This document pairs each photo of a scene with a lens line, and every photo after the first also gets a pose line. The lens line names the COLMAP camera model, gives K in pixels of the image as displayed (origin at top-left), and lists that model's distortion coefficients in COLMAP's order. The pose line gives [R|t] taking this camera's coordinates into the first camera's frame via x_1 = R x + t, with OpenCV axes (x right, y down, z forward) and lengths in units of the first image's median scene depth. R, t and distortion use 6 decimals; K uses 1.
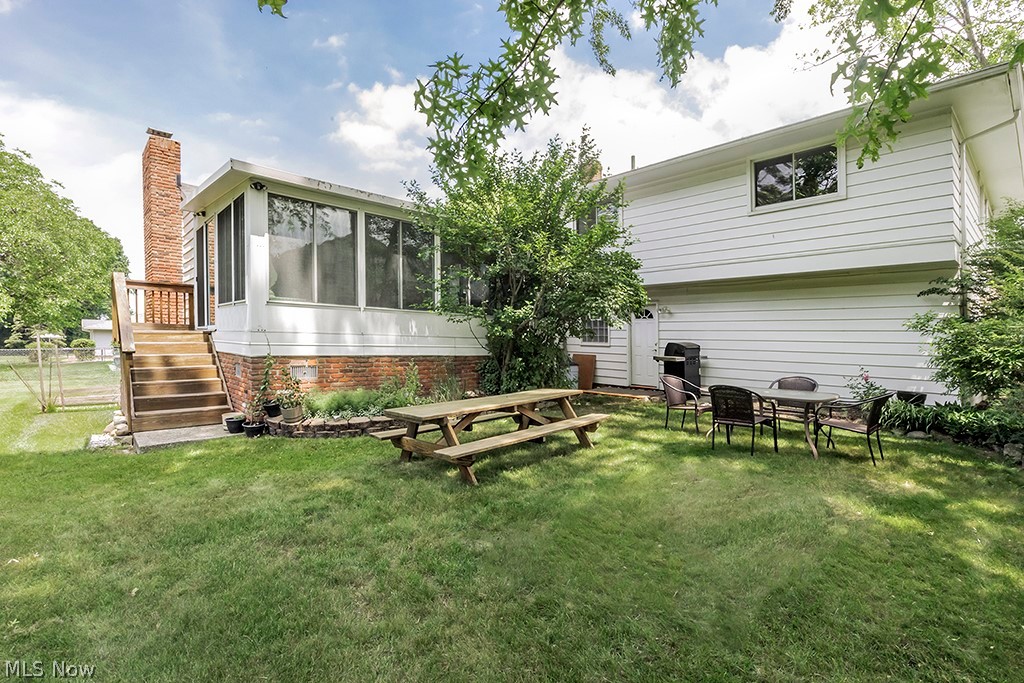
lens RADIAL K [[465.5, 0, 512.2], [0, 465.5, 341.2], [0, 0, 1]] dist [0.001647, 0.000078]
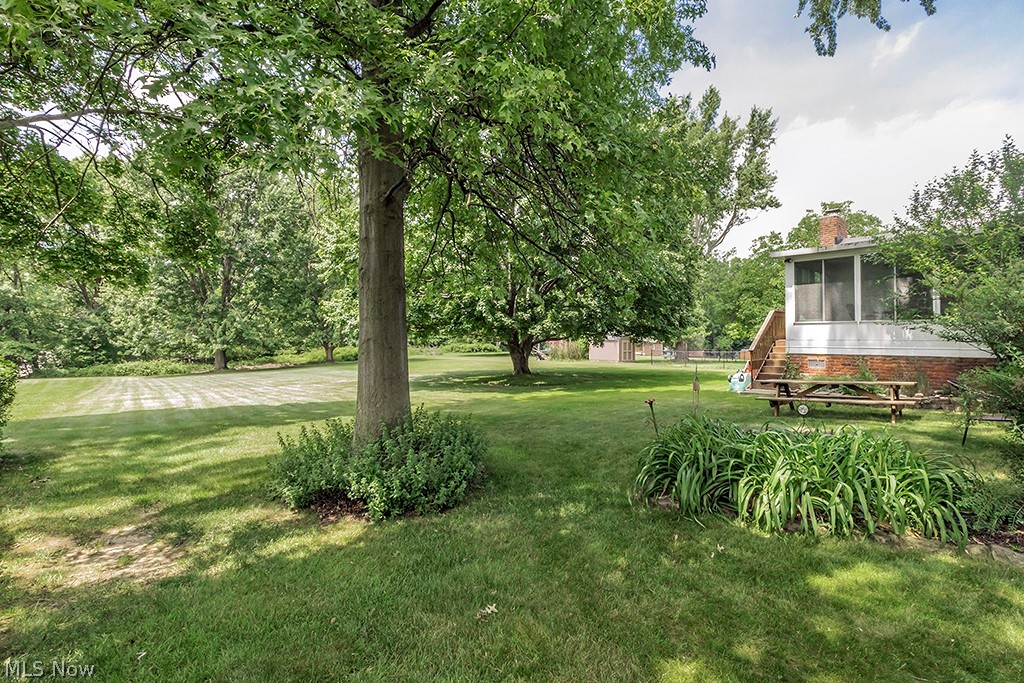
lens RADIAL K [[465.5, 0, 518.7], [0, 465.5, 343.9], [0, 0, 1]] dist [0.001647, 0.000078]
pose [[-0.007578, -0.003398, -0.999966, 1.197331], [0.013825, 0.999898, -0.003502, -0.013586], [0.999876, -0.013851, -0.007530, -0.077686]]
